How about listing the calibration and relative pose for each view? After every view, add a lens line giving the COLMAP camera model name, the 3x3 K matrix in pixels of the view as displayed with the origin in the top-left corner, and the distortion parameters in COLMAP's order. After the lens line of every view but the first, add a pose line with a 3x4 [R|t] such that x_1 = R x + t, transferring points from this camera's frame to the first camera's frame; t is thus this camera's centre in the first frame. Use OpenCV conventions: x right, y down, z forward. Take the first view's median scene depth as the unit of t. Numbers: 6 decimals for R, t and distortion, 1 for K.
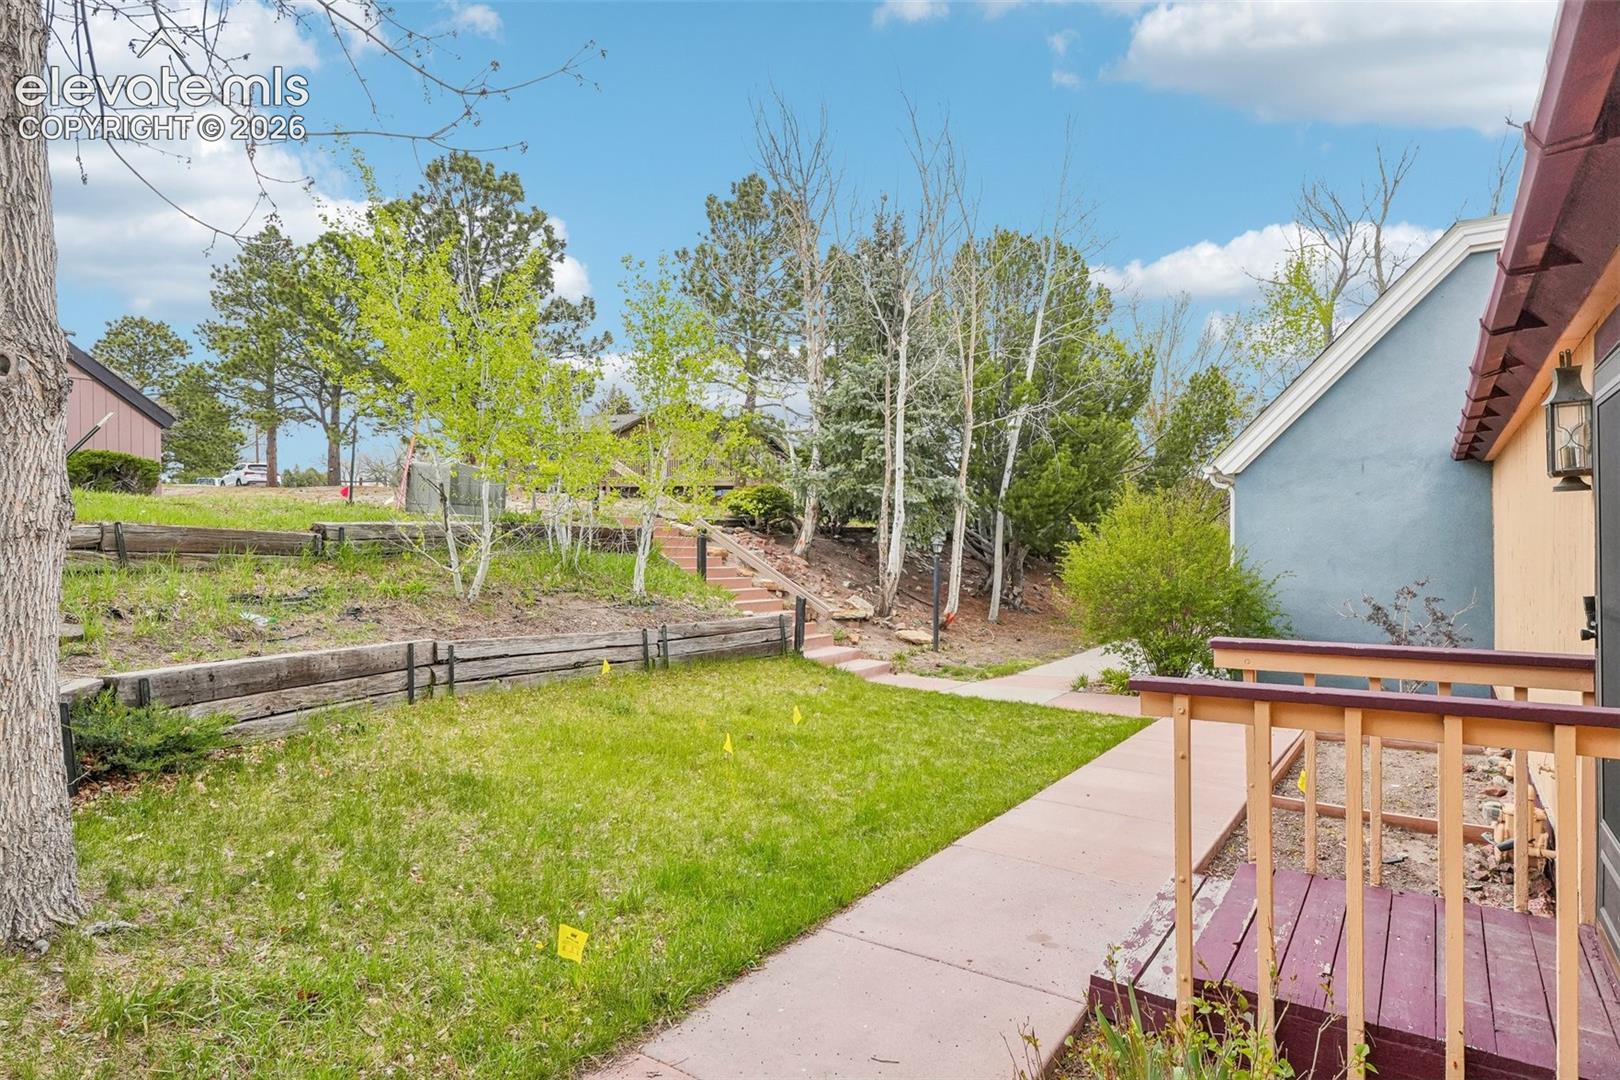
lens RADIAL K [[894.0, 0, 817.2], [0, 894.0, 543.3], [0, 0, 1]] dist [0.003780, 0.000373]
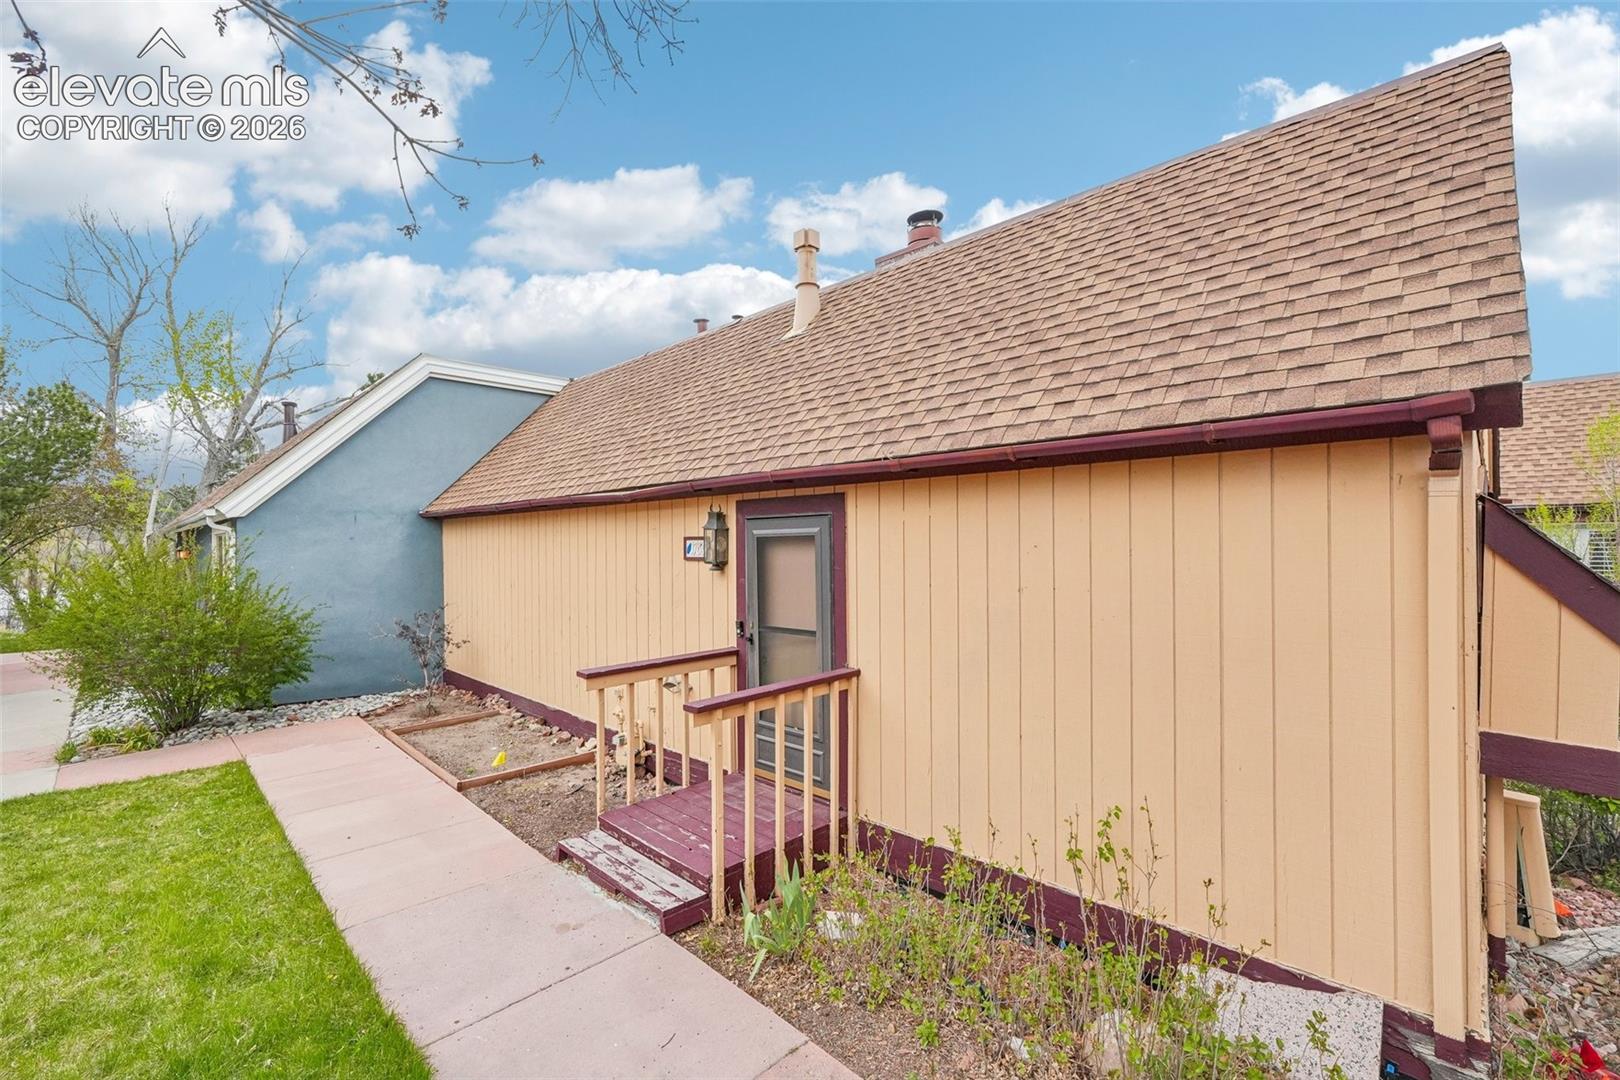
lens RADIAL K [[689.2, 0, 815.9], [0, 689.2, 536.1], [0, 0, 1]] dist [-0.002528, 0.003567]
pose [[0.175815, 0.009343, 0.984379, -0.365596], [0.009255, 0.999895, -0.011143, -0.060593], [-0.984380, 0.011070, 0.175710, 0.248663]]
